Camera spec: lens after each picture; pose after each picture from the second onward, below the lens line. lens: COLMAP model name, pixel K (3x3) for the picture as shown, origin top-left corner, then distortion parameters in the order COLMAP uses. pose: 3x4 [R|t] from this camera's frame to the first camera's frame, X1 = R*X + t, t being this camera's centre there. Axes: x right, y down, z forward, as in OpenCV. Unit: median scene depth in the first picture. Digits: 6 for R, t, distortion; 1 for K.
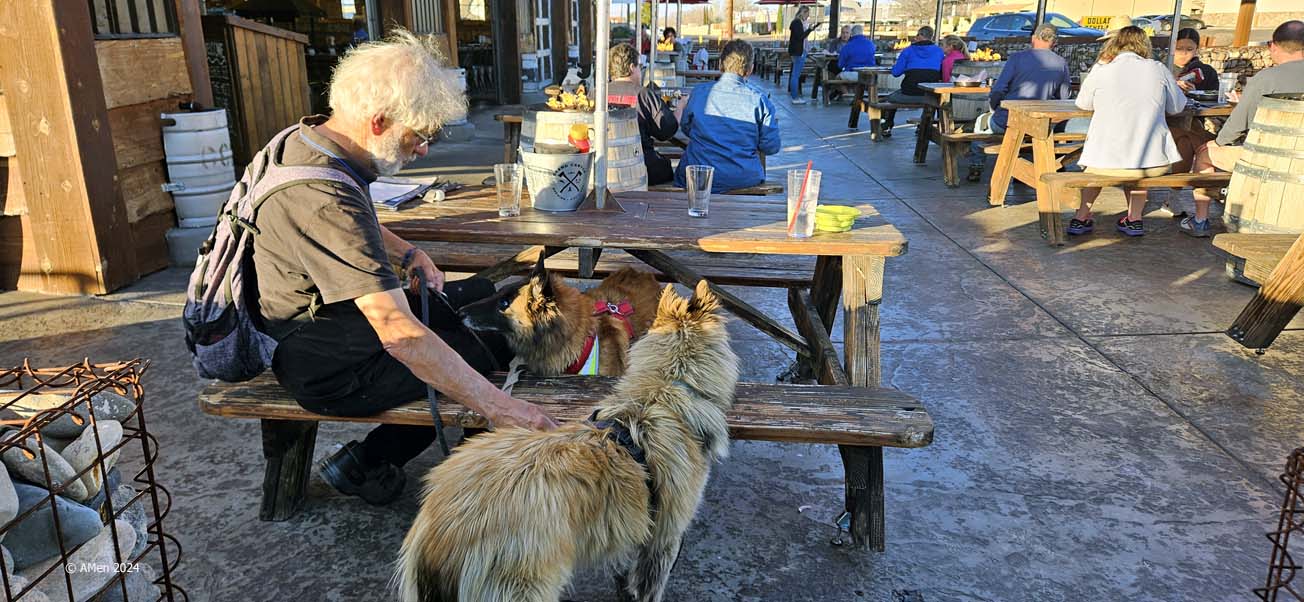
lens RADIAL K [[867.4, 0, 652.0], [0, 867.4, 301.0], [0, 0, 1]] dist [0.069657, -0.067772]
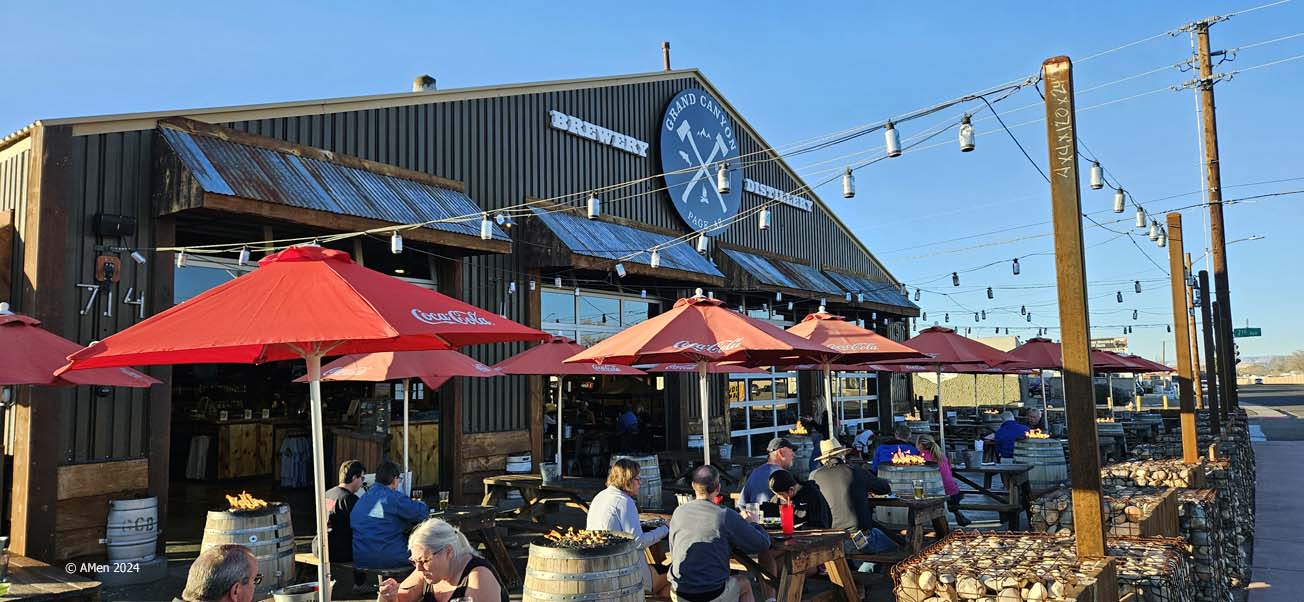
lens RADIAL K [[867.4, 0, 652.0], [0, 867.4, 301.0], [0, 0, 1]] dist [0.069657, -0.067772]
pose [[0.823996, -0.072275, -0.561967, 1.414918], [-0.148712, 0.929471, -0.337593, -0.139620], [0.546731, 0.361747, 0.755132, 0.060883]]
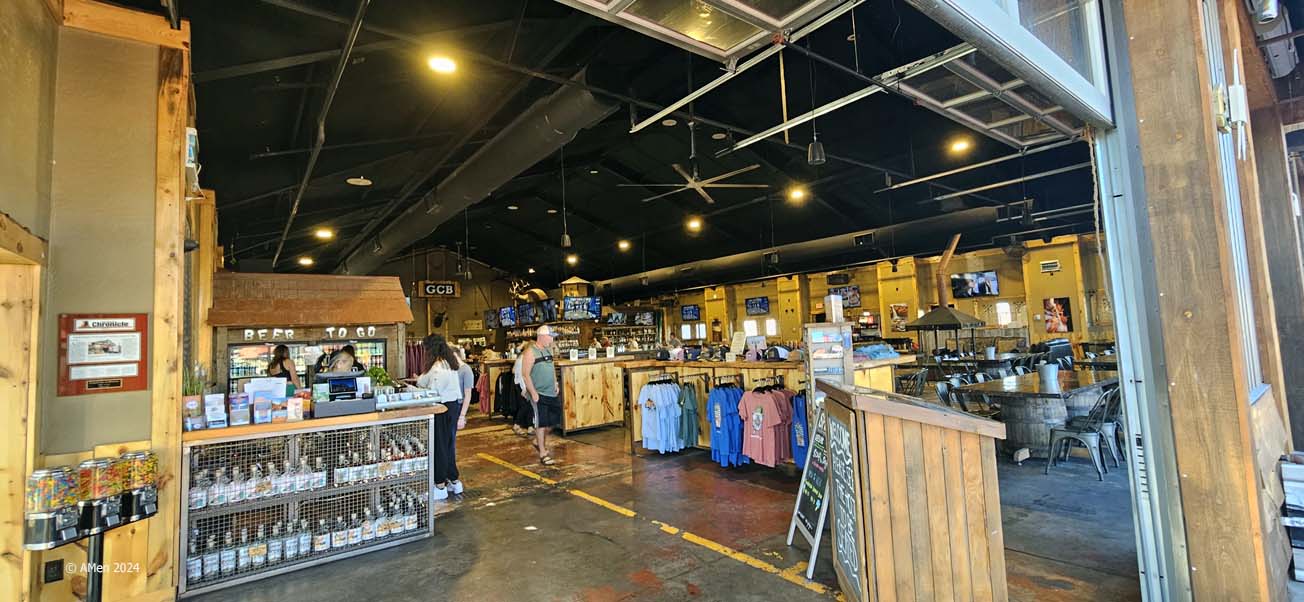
lens RADIAL K [[531.9, 0, 652.0], [0, 531.9, 301.0], [0, 0, 1]] dist [-0.000478, -0.000096]
pose [[0.634336, -0.080595, -0.768845, -0.466321], [-0.183664, 0.950362, -0.251156, -0.427640], [0.750923, 0.300527, 0.588046, 1.071090]]
